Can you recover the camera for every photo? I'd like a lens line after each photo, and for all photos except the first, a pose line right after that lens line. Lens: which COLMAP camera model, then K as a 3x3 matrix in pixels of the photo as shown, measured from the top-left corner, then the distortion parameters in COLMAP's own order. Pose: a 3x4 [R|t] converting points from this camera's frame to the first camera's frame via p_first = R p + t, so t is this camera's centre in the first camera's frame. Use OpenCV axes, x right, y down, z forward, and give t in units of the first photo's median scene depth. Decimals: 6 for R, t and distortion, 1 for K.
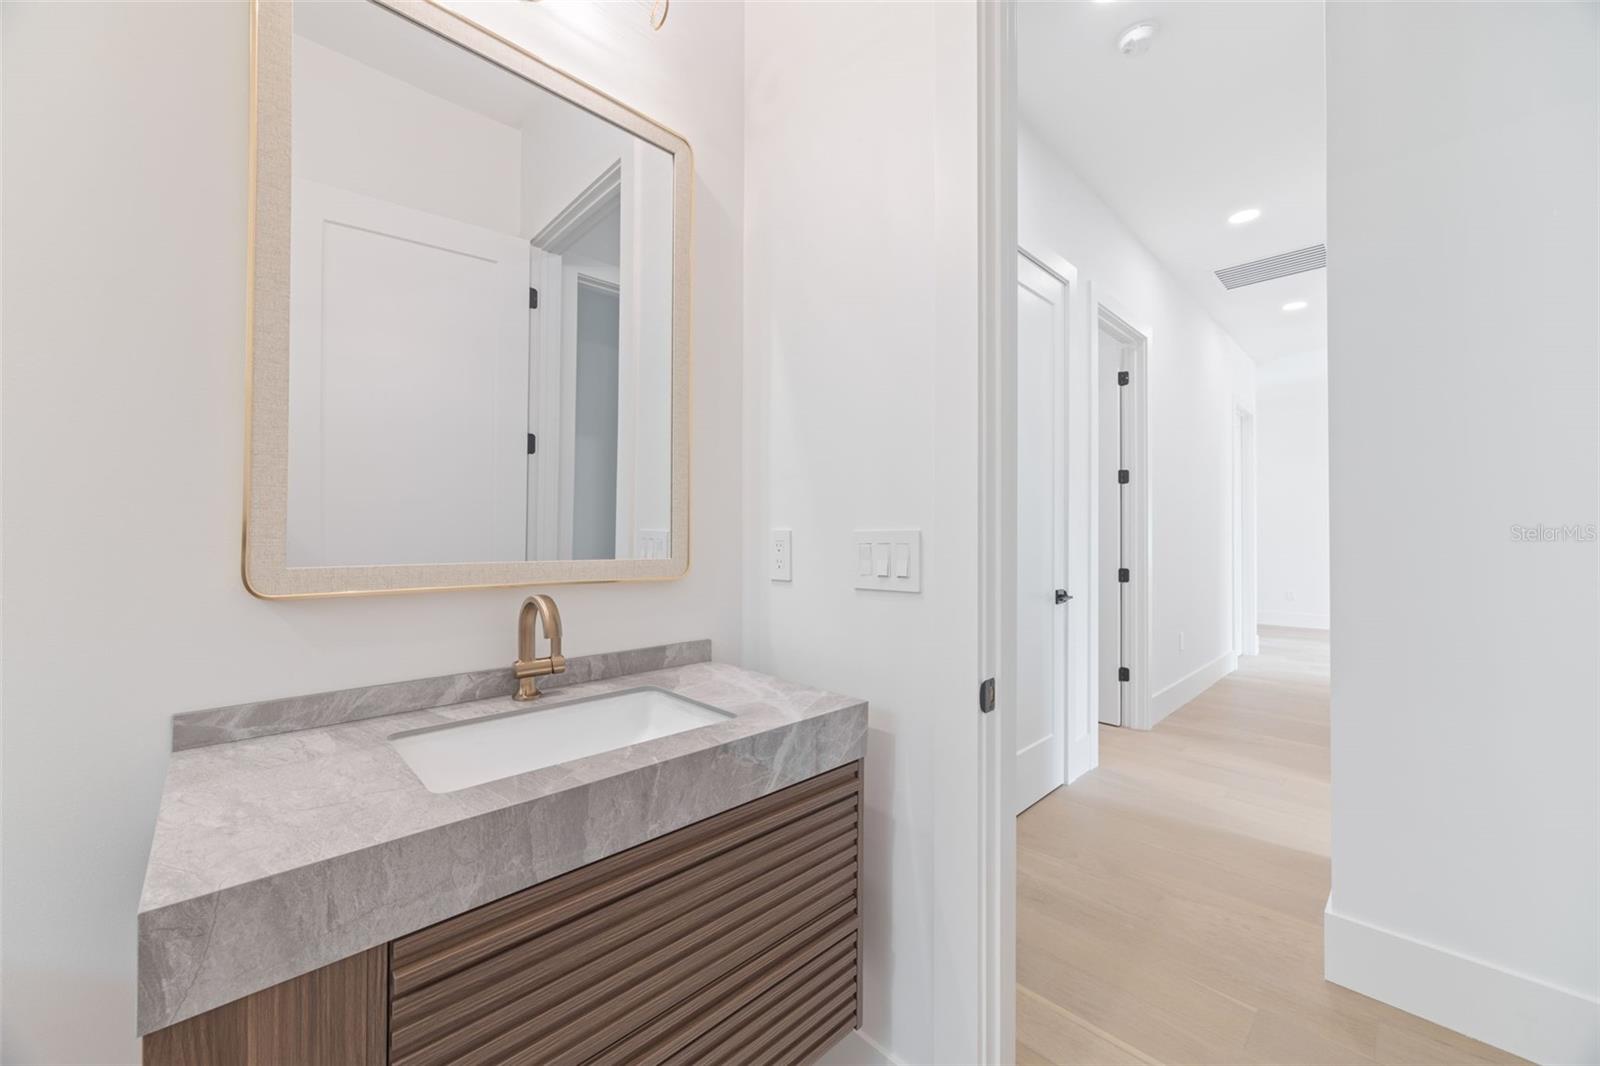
lens RADIAL K [[608.4, 0, 795.2], [0, 608.4, 534.6], [0, 0, 1]] dist [-0.004098, 0.000207]
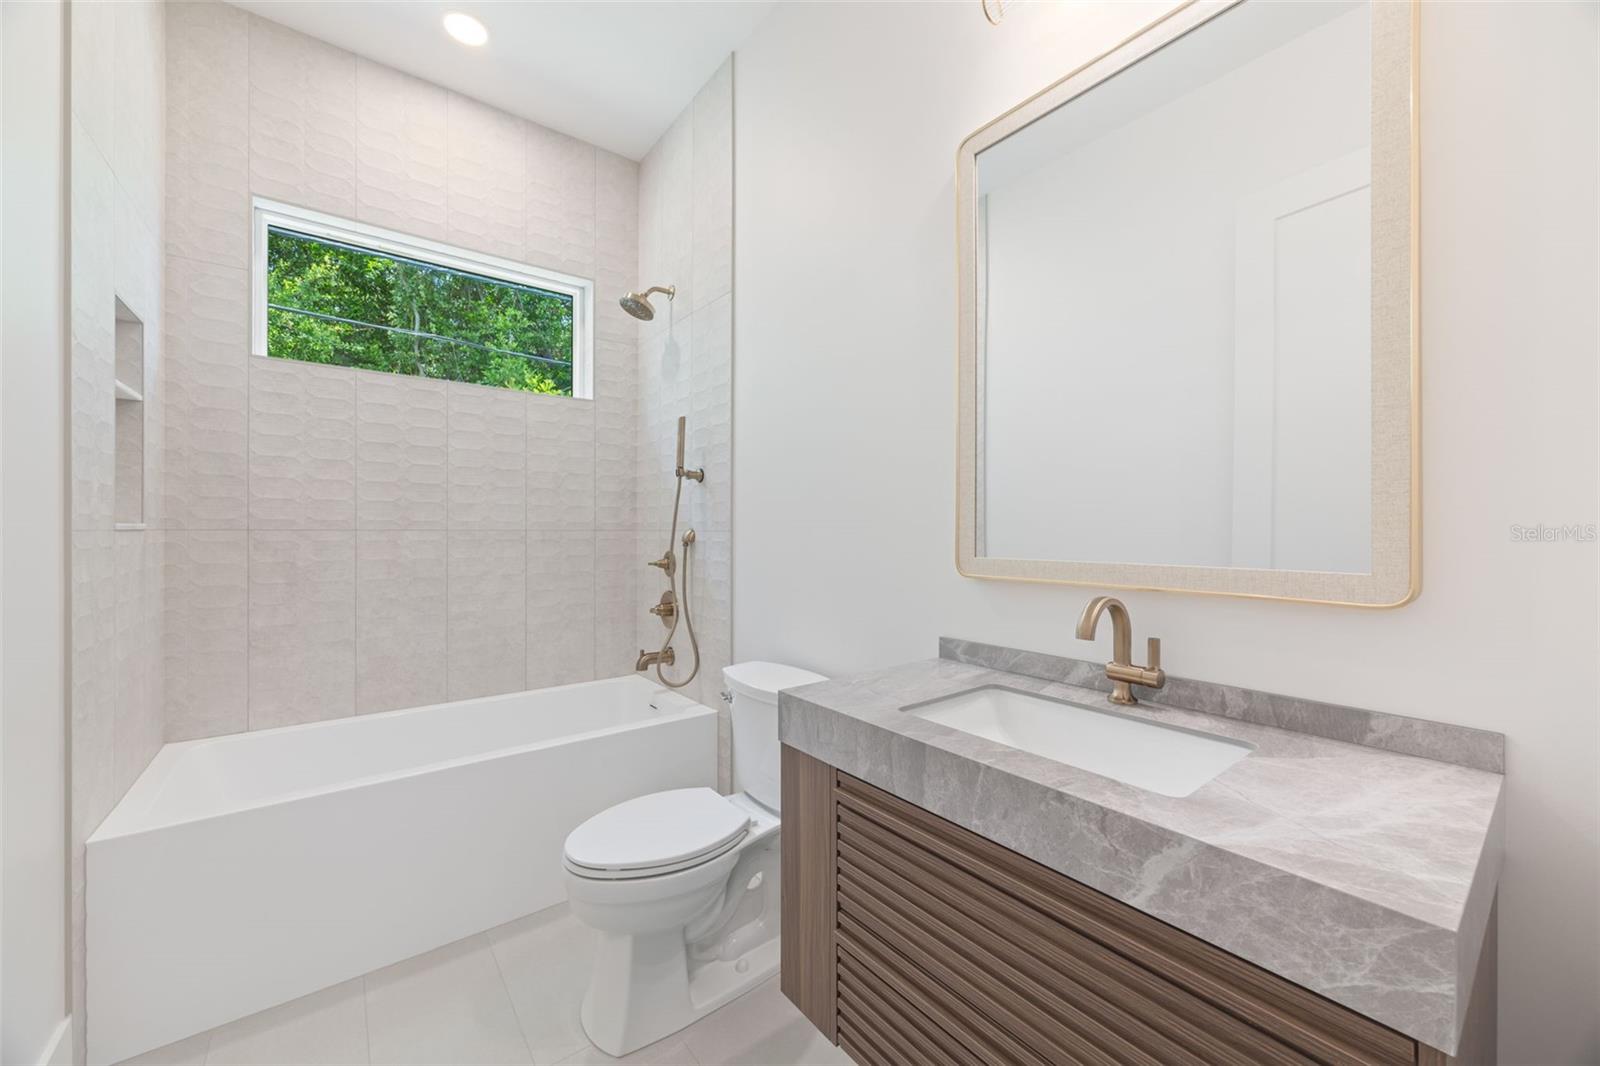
lens RADIAL K [[608.4, 0, 795.2], [0, 608.4, 534.6], [0, 0, 1]] dist [-0.004098, 0.000207]
pose [[-0.115924, 0.004594, -0.993247, 0.736695], [0.003878, 0.999984, 0.004173, -0.009990], [0.993251, -0.003368, -0.115940, 0.731433]]
